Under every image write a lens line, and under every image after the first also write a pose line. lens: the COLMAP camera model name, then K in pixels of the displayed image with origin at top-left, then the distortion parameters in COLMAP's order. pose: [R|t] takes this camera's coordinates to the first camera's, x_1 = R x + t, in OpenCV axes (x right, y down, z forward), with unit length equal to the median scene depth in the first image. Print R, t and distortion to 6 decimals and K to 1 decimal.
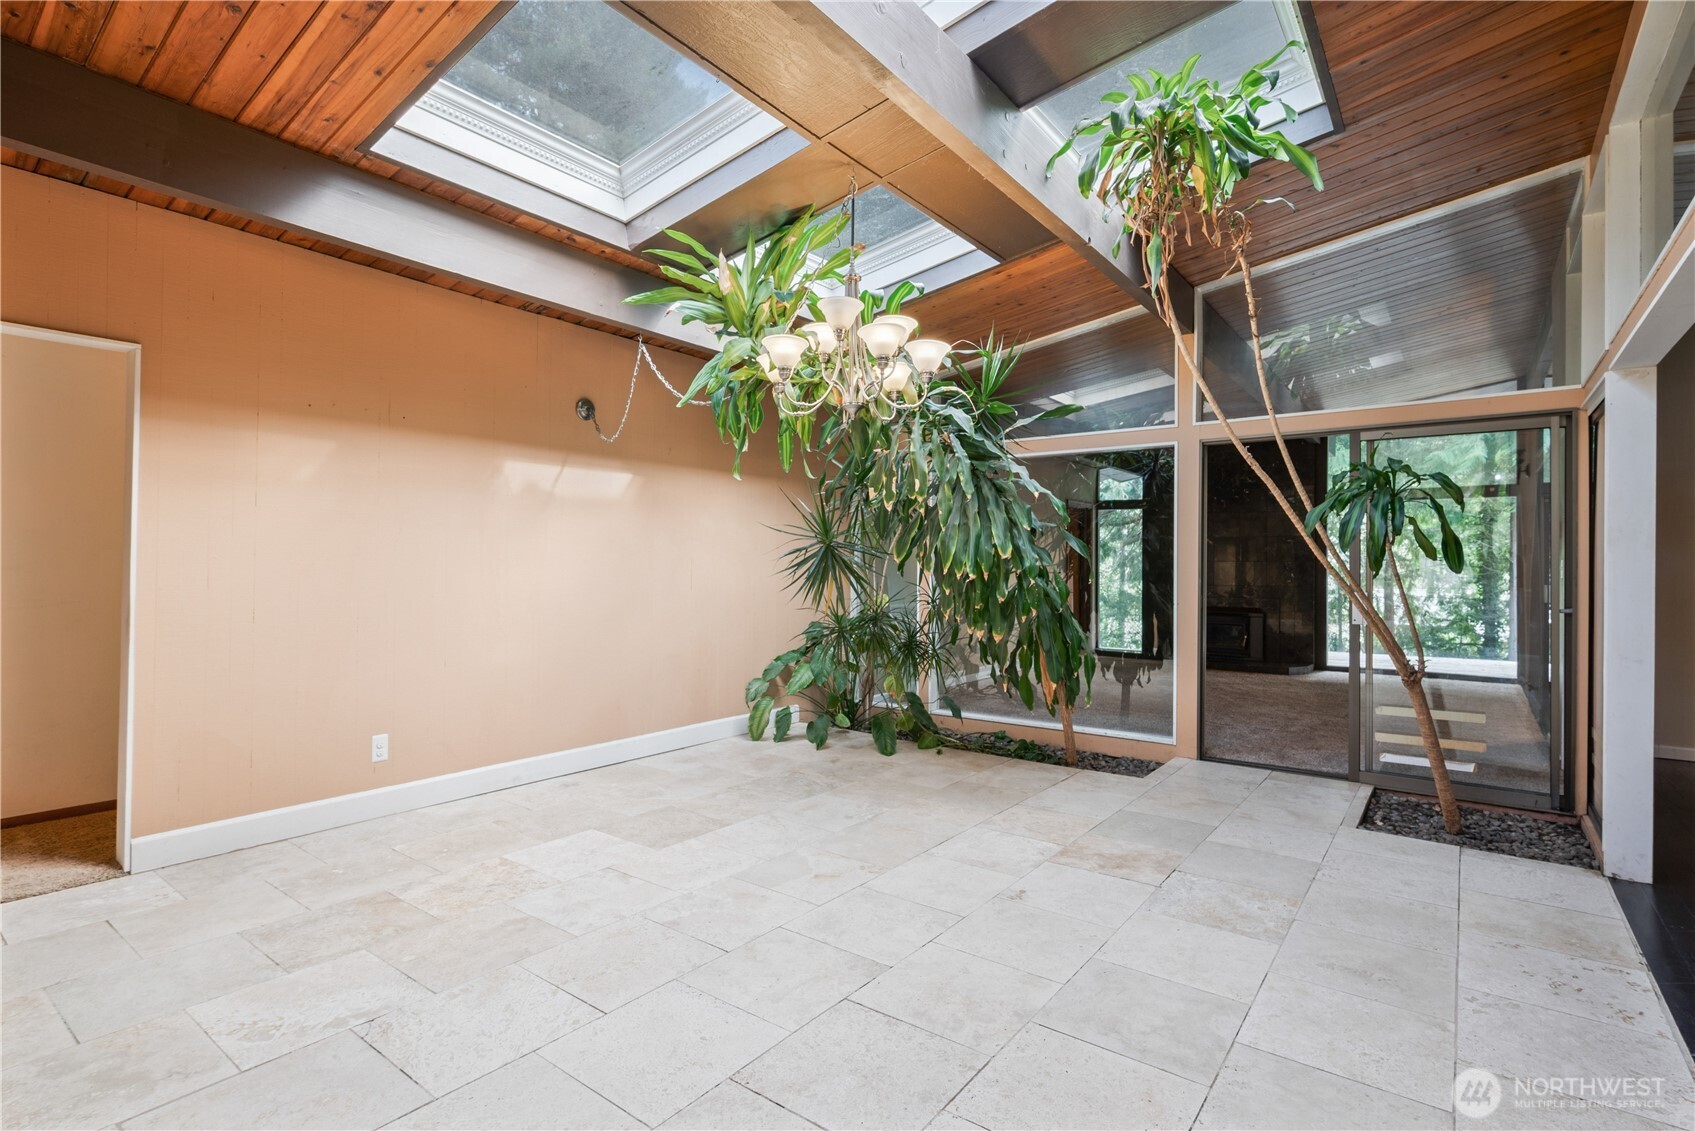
lens RADIAL K [[823.9, 0, 852.3], [0, 823.9, 558.6], [0, 0, 1]] dist [-0.004977, -0.000469]
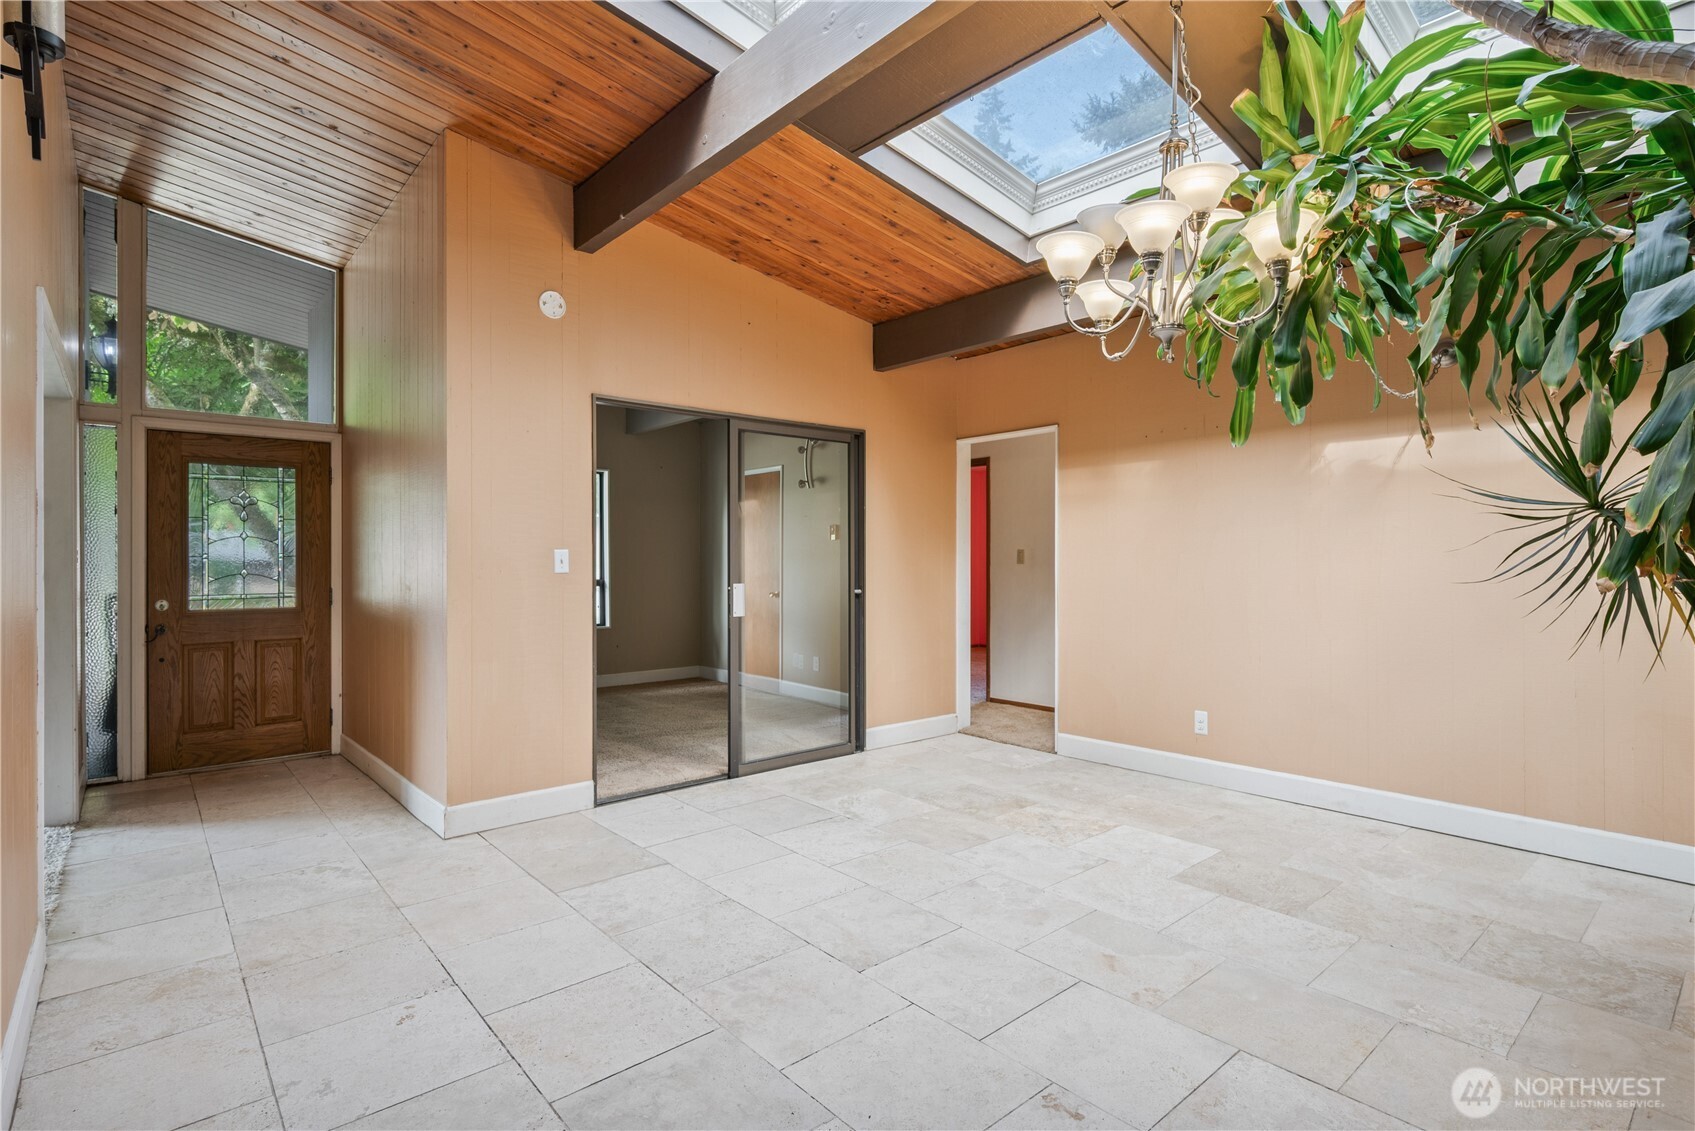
lens RADIAL K [[823.9, 0, 844.5], [0, 823.9, 560.3], [0, 0, 1]] dist [-0.004977, -0.000469]
pose [[-0.213800, -0.004887, -0.976865, 0.774931], [0.009490, 0.999930, -0.007079, 0.011134], [0.976831, -0.010784, -0.213739, 0.920329]]
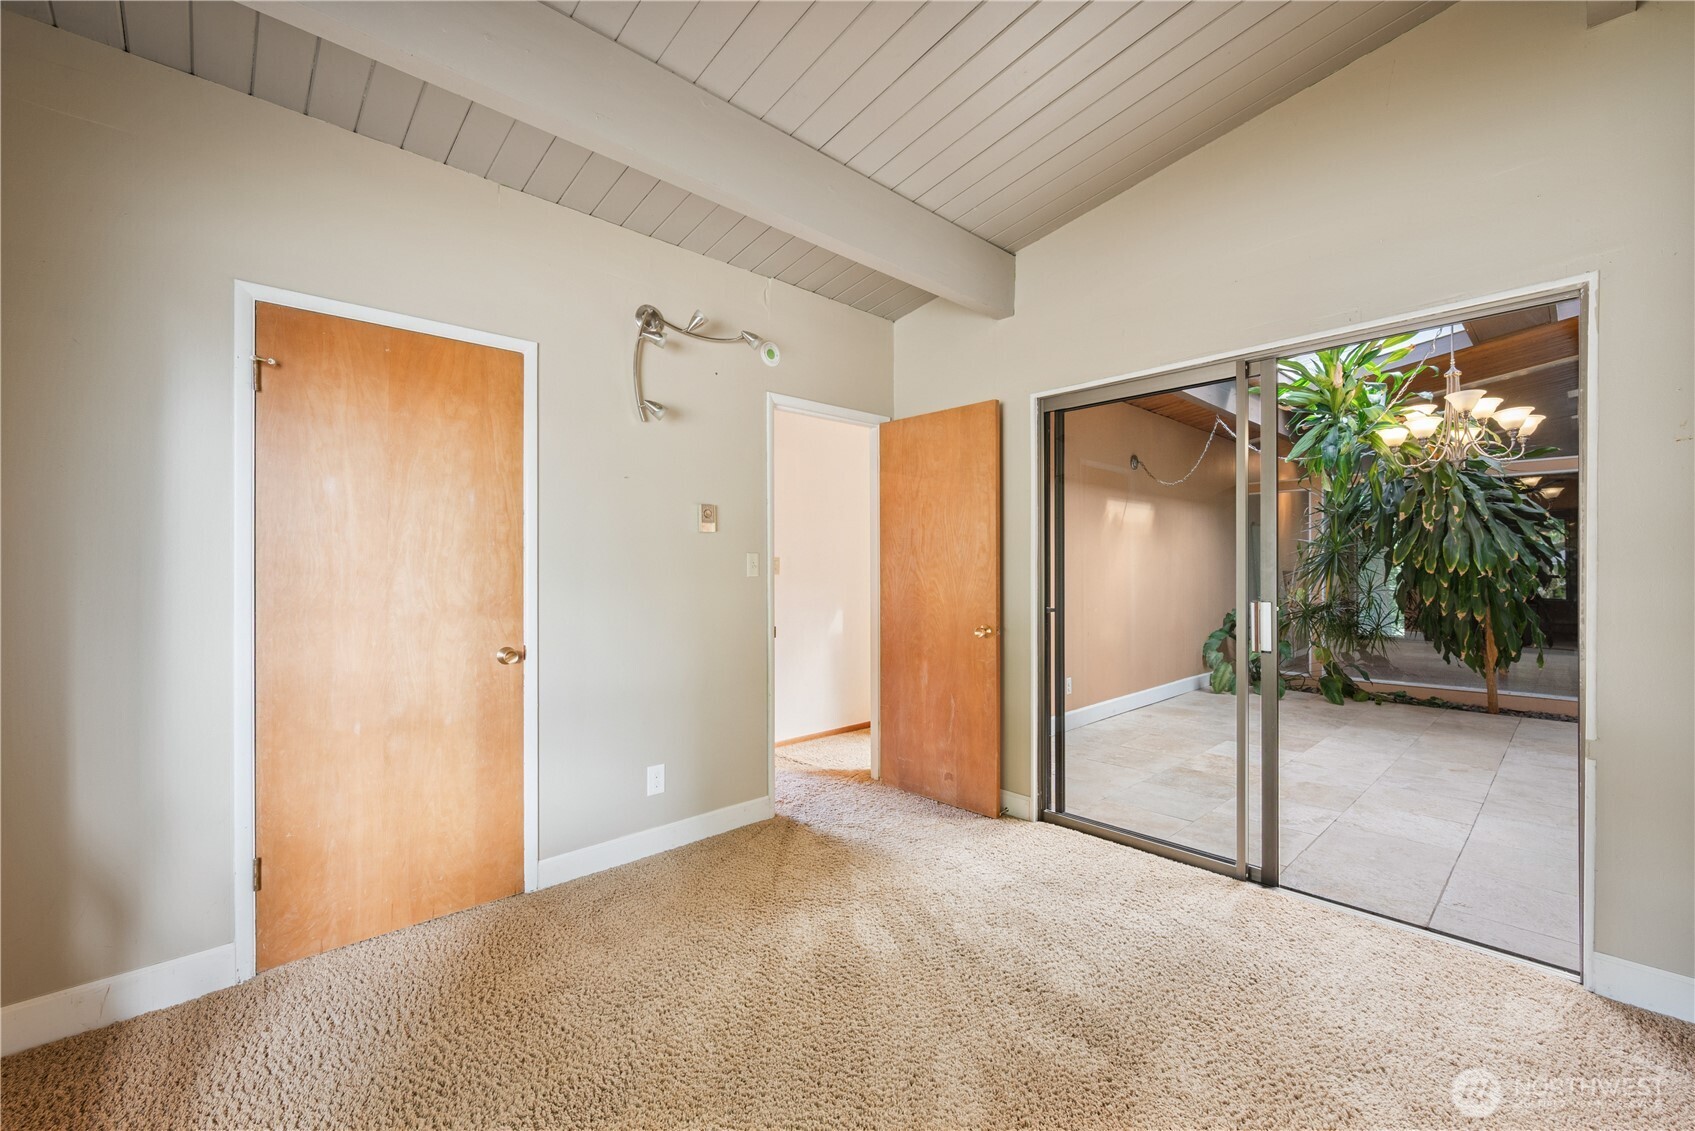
lens RADIAL K [[692.2, 0, 842.9], [0, 692.2, 581.6], [0, 0, 1]] dist [0.017502, 0.000283]
pose [[0.983969, -0.010248, -0.178048, -0.916802], [0.013732, 0.999737, 0.018348, -0.003532], [0.177813, -0.020499, 0.983851, -0.463493]]
